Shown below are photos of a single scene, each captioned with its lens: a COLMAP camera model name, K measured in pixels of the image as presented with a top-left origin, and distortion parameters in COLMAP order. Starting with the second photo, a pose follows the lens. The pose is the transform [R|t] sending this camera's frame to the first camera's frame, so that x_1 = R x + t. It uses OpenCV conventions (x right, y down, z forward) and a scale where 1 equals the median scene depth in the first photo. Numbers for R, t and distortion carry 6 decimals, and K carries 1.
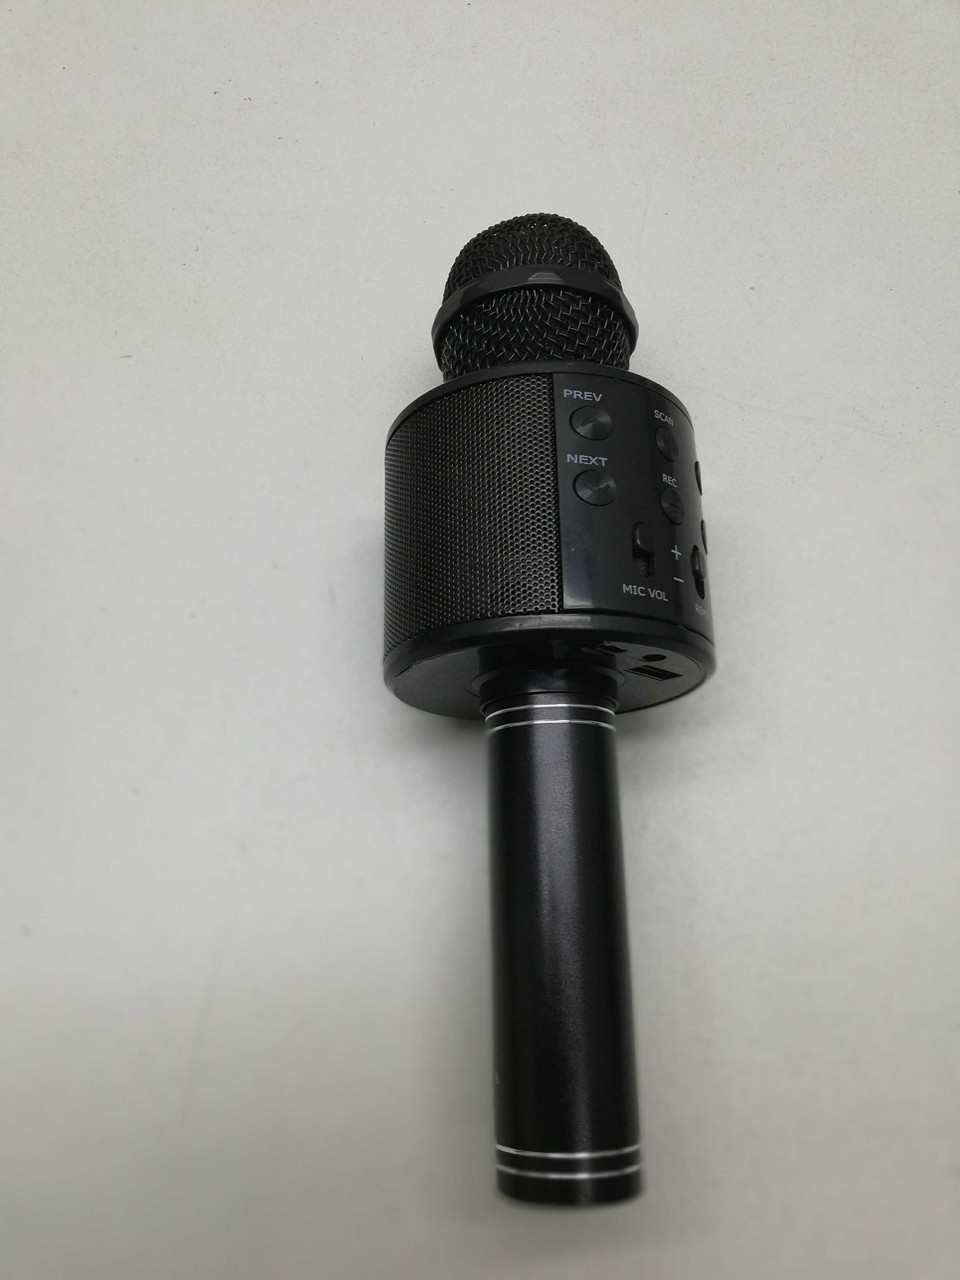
lens RADIAL K [[1021.9, 0, 480.0], [0, 1021.9, 640.0], [0, 0, 1]] dist [-0.003566, -0.005891]
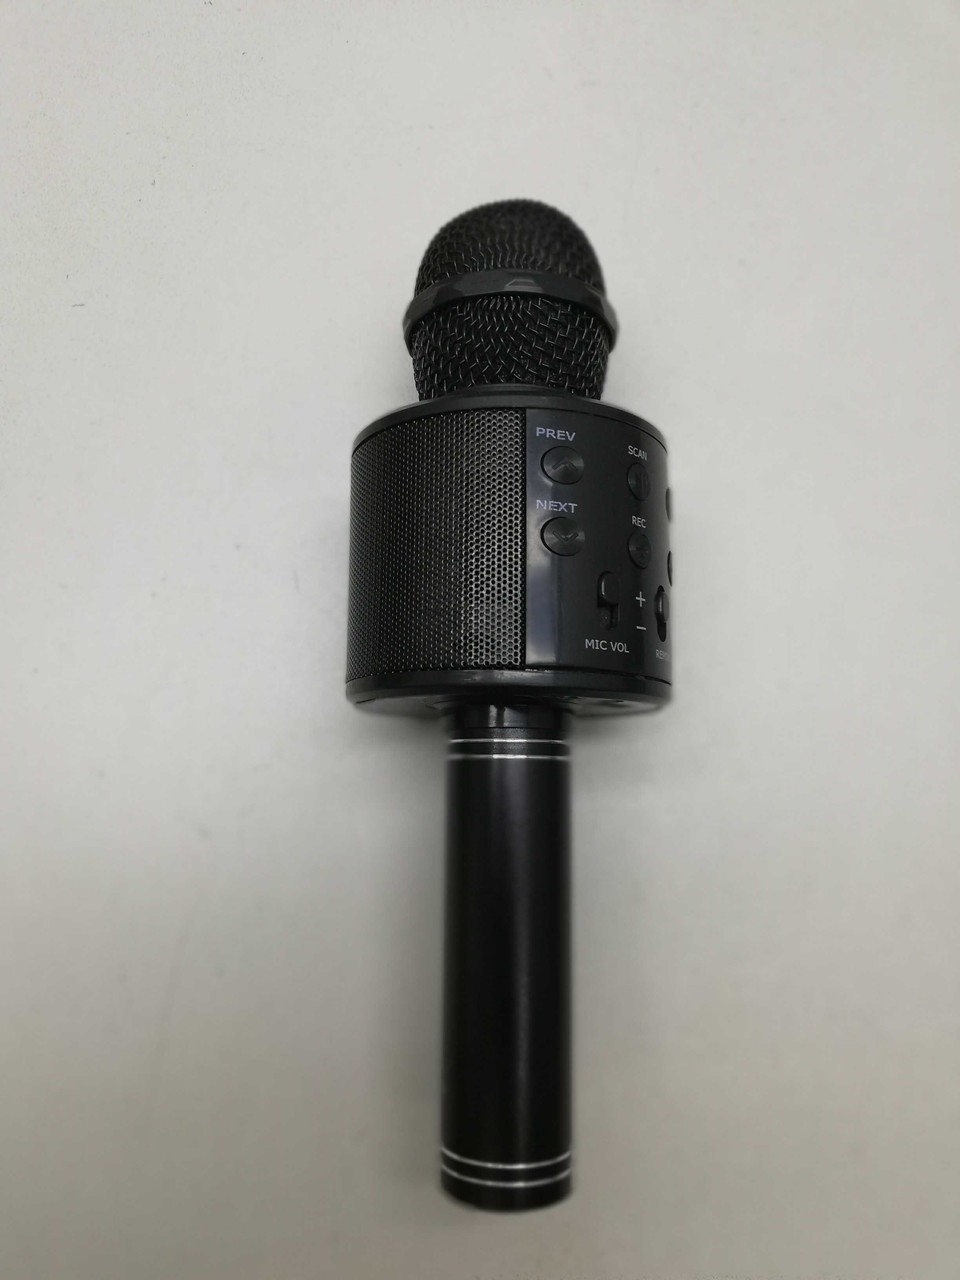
lens RADIAL K [[1021.9, 0, 480.0], [0, 1021.9, 640.0], [0, 0, 1]] dist [-0.003566, -0.005891]
pose [[0.998781, 0.033147, 0.036590, -0.000677], [-0.038671, 0.985967, 0.162399, -0.195635], [-0.030693, -0.163616, 0.986047, 0.009048]]
